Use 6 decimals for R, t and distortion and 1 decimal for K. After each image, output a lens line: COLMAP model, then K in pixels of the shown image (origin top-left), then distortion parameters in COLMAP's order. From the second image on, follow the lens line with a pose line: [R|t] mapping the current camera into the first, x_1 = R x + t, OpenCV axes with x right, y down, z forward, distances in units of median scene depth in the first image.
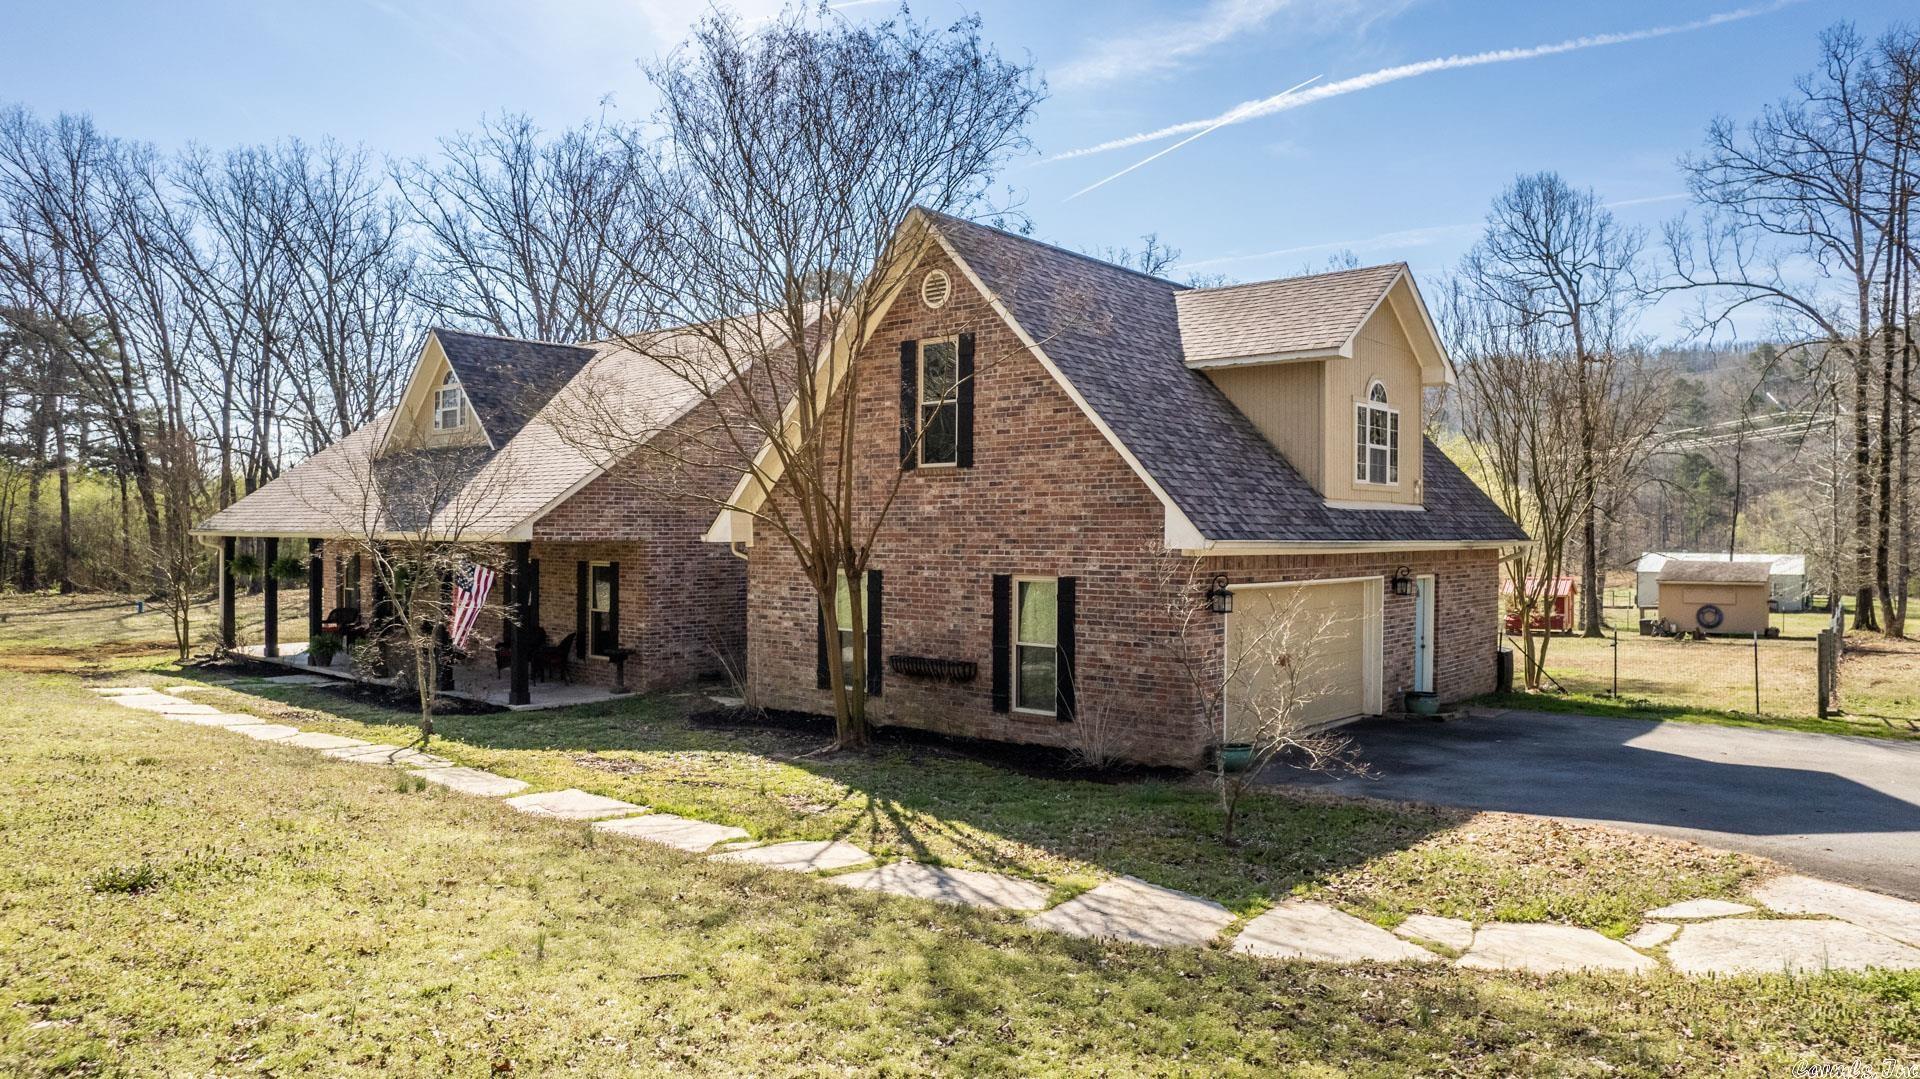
lens RADIAL K [[1239.2, 0, 960.0], [0, 1239.2, 539.5], [0, 0, 1]] dist [-0.027341, -0.000004]
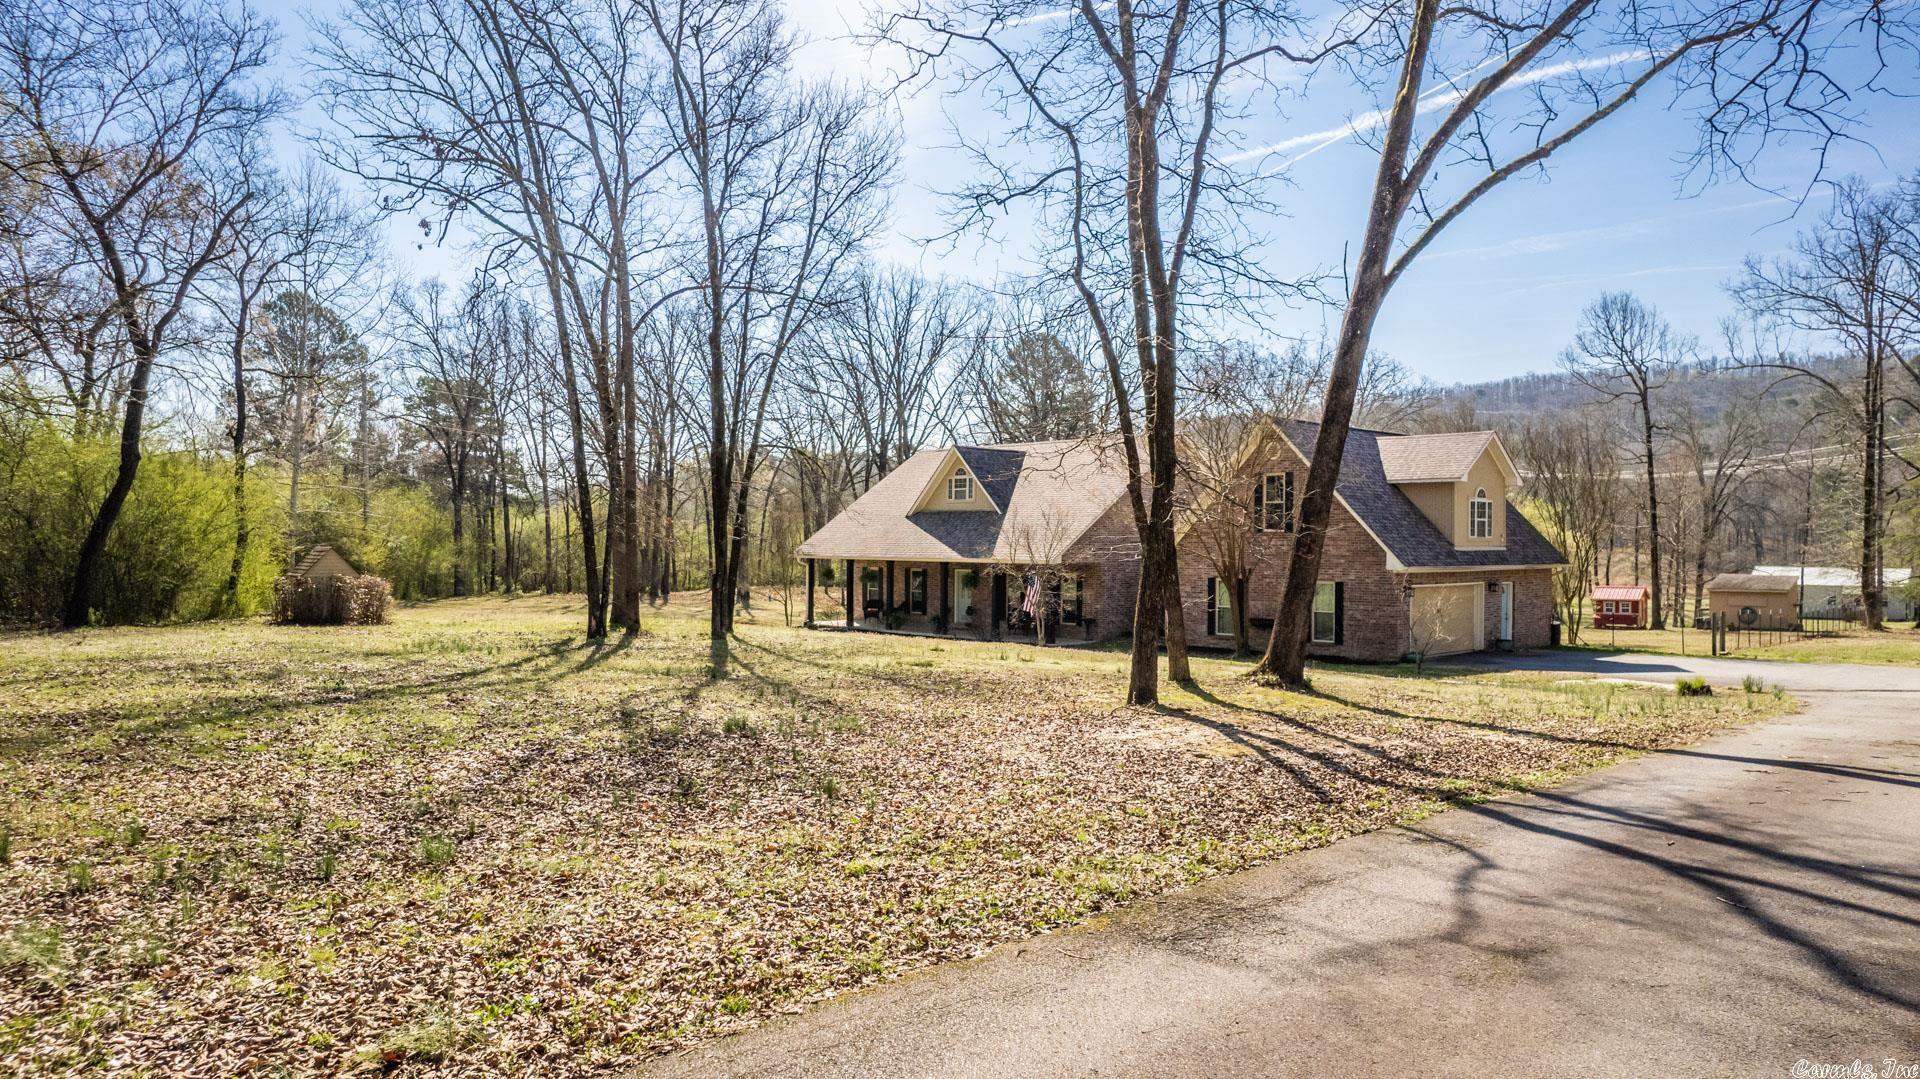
lens RADIAL K [[1325.5, 0, 960.0], [0, 1325.5, 539.5], [0, 0, 1]] dist [0.000120, 0.001550]
pose [[0.997392, 0.000554, -0.072168, -0.312375], [-0.001052, 0.999976, -0.006867, -0.021618], [0.072163, 0.006925, 0.997369, -1.073387]]
